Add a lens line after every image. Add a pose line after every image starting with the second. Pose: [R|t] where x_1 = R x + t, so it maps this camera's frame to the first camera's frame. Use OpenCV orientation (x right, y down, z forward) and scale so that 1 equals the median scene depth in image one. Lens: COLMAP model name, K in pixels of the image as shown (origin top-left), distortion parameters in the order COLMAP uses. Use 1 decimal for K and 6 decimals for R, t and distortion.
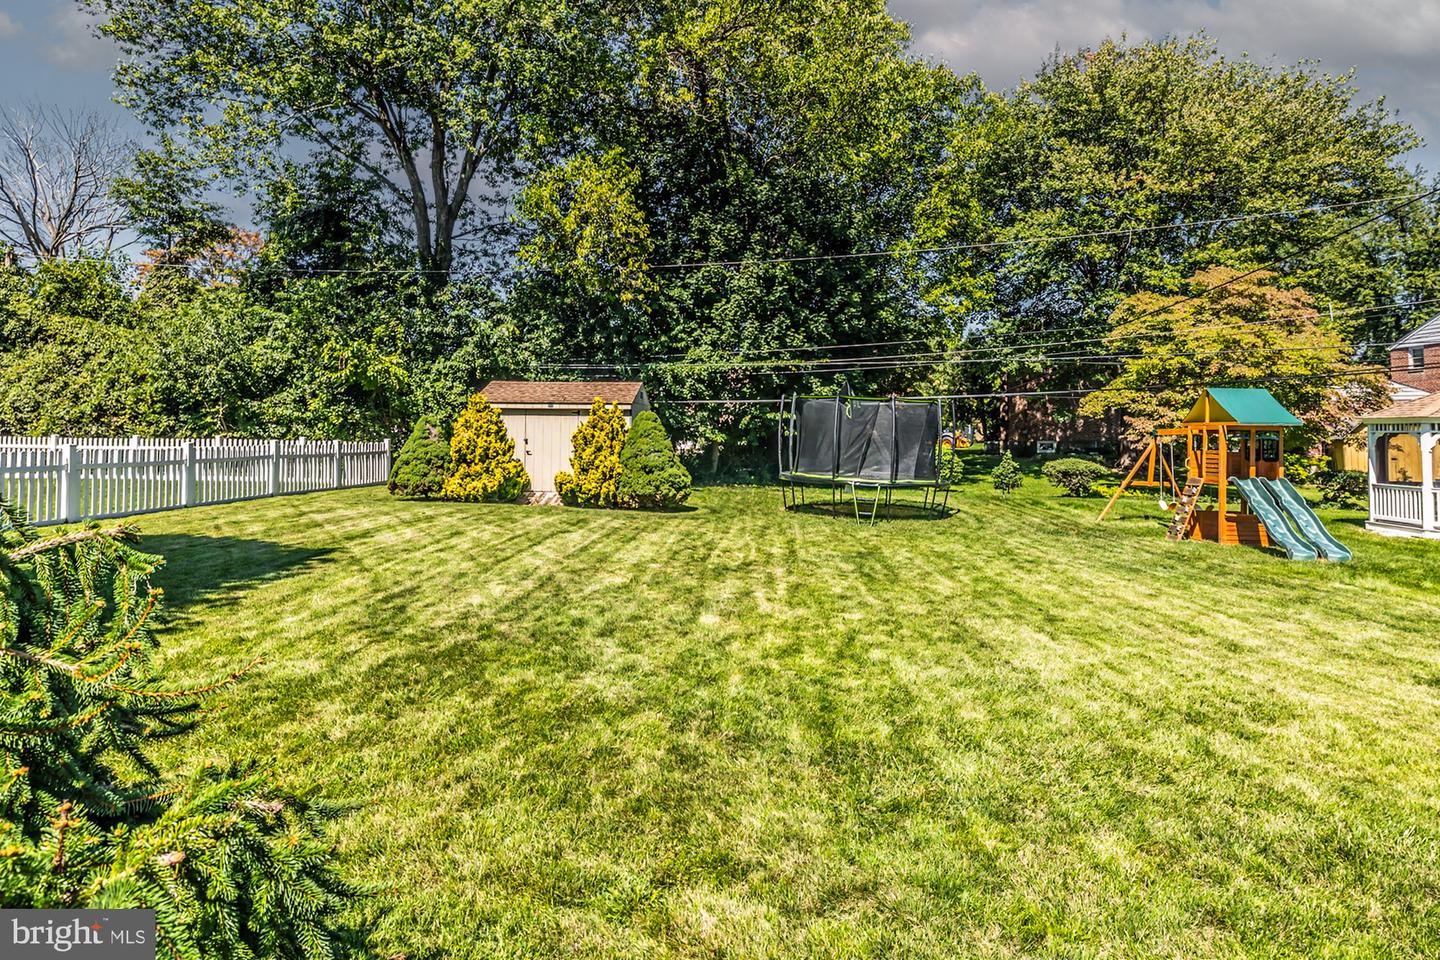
lens RADIAL K [[767.7, 0, 690.6], [0, 767.7, 432.1], [0, 0, 1]] dist [-0.002123, -0.000101]
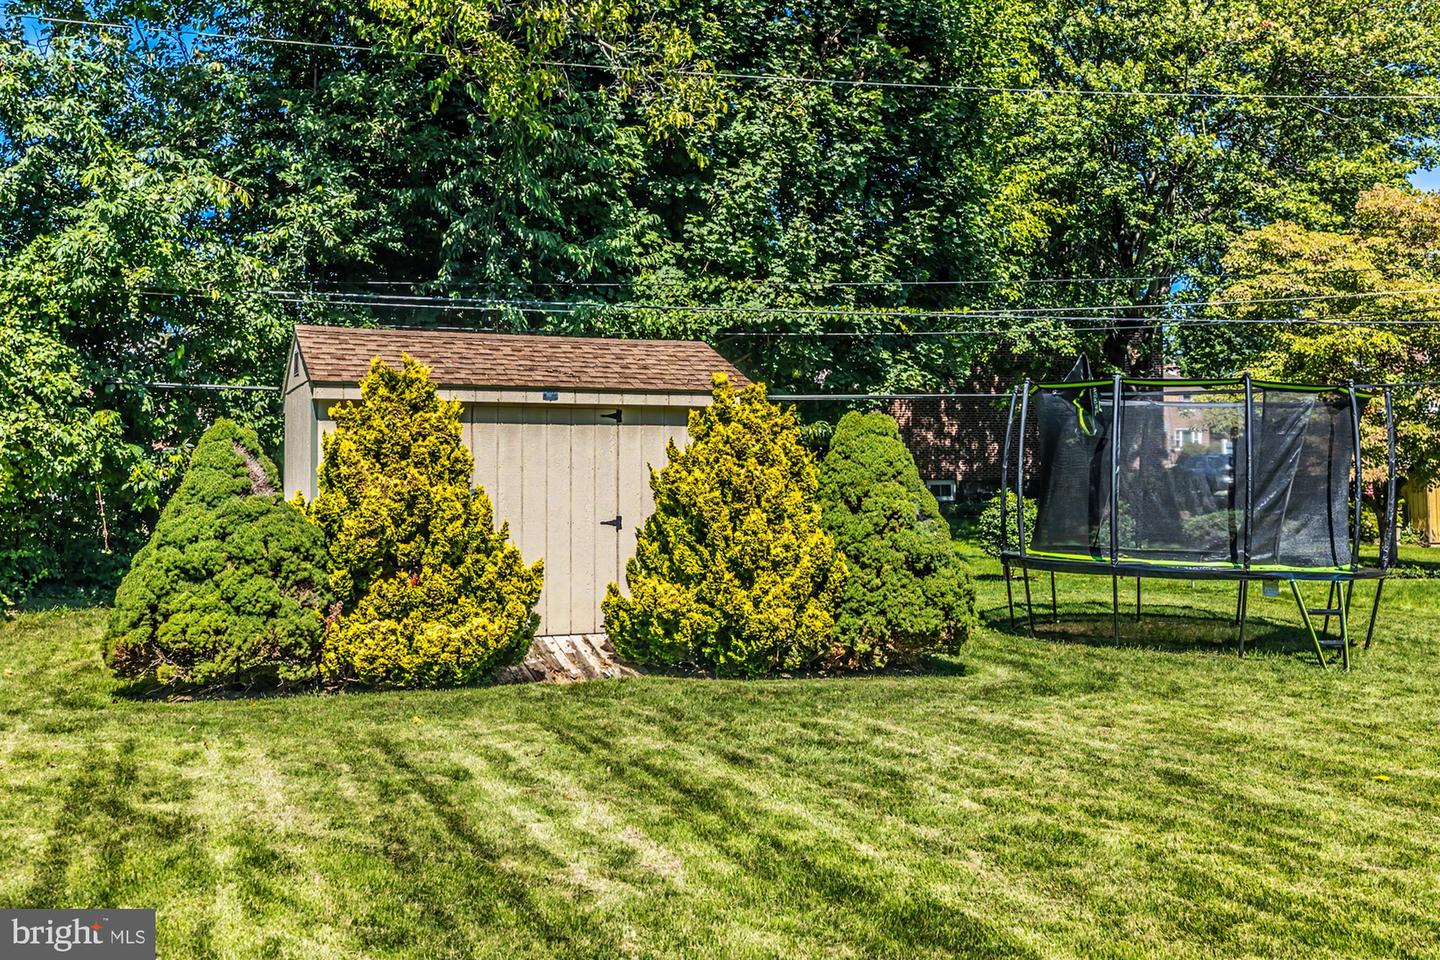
lens RADIAL K [[1396.7, 0, 721.4], [0, 1396.7, 476.6], [0, 0, 1]] dist [0.001469, 0.000000]
pose [[0.892521, -0.010986, 0.450873, -0.414297], [0.008883, 0.999938, 0.006782, -0.000768], [-0.450919, -0.002048, 0.892563, 0.390152]]
